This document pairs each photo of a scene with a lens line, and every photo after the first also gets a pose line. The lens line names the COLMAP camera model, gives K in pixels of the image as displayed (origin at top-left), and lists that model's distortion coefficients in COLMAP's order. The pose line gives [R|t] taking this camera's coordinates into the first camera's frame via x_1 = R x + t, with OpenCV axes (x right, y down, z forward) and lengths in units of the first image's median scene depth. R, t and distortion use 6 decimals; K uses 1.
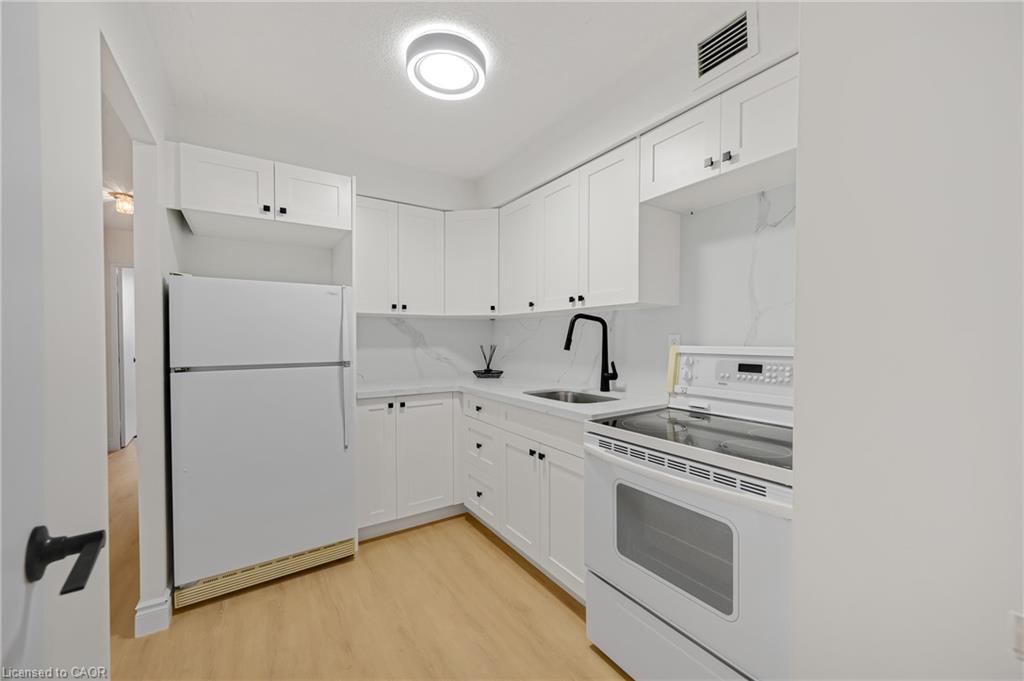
lens RADIAL K [[407.5, 0, 512.0], [0, 407.5, 340.5], [0, 0, 1]] dist [0.000295, -0.000045]
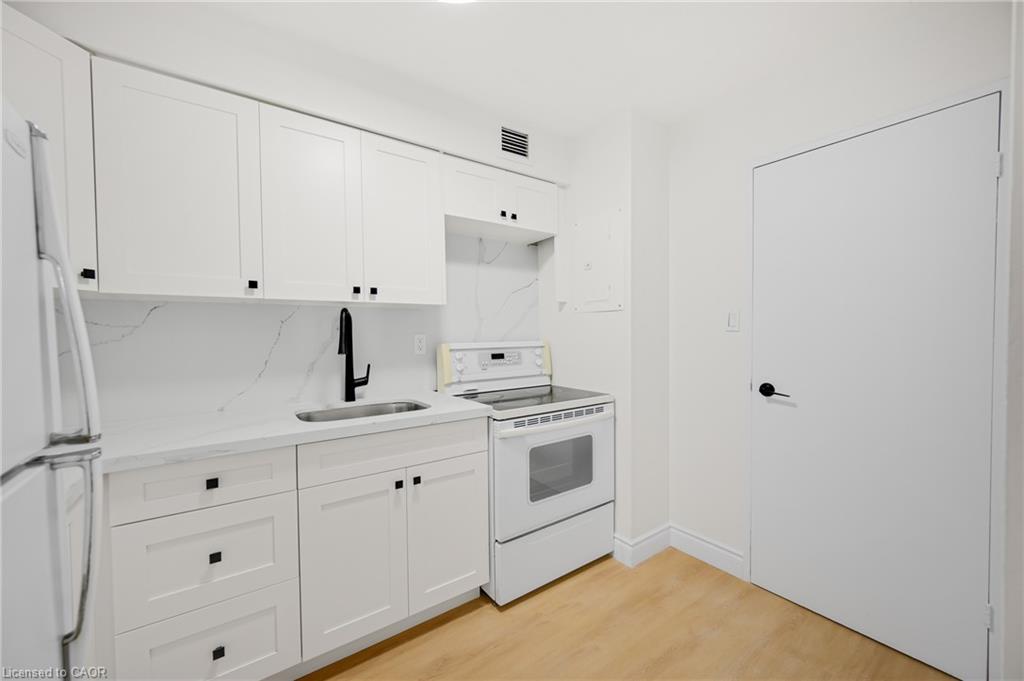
lens RADIAL K [[407.5, 0, 512.0], [0, 407.5, 340.5], [0, 0, 1]] dist [0.000295, -0.000045]
pose [[-0.061687, -0.013896, 0.997999, -0.883212], [0.017682, 0.999731, 0.015013, -0.011847], [-0.997939, 0.018572, -0.061424, 0.982717]]
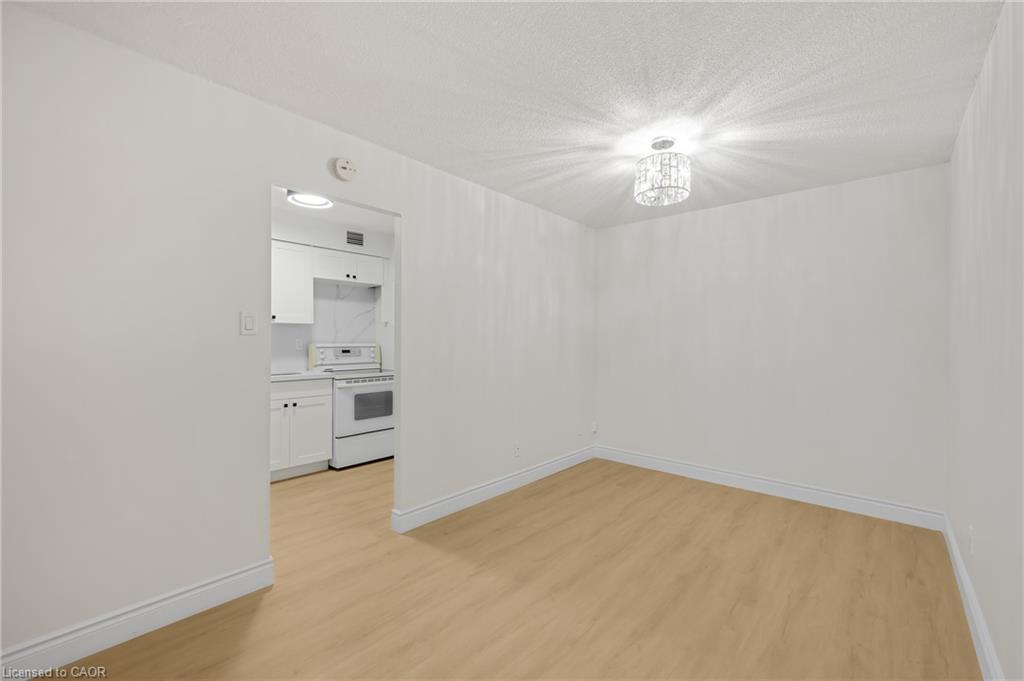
lens RADIAL K [[431.8, 0, 517.5], [0, 431.8, 341.1], [0, 0, 1]] dist [0.000842, -0.000024]
pose [[-0.282839, 0.001067, 0.959167, -2.398034], [0.006699, 0.999977, 0.000863, 0.003510], [-0.959144, 0.006670, -0.282840, 0.675465]]
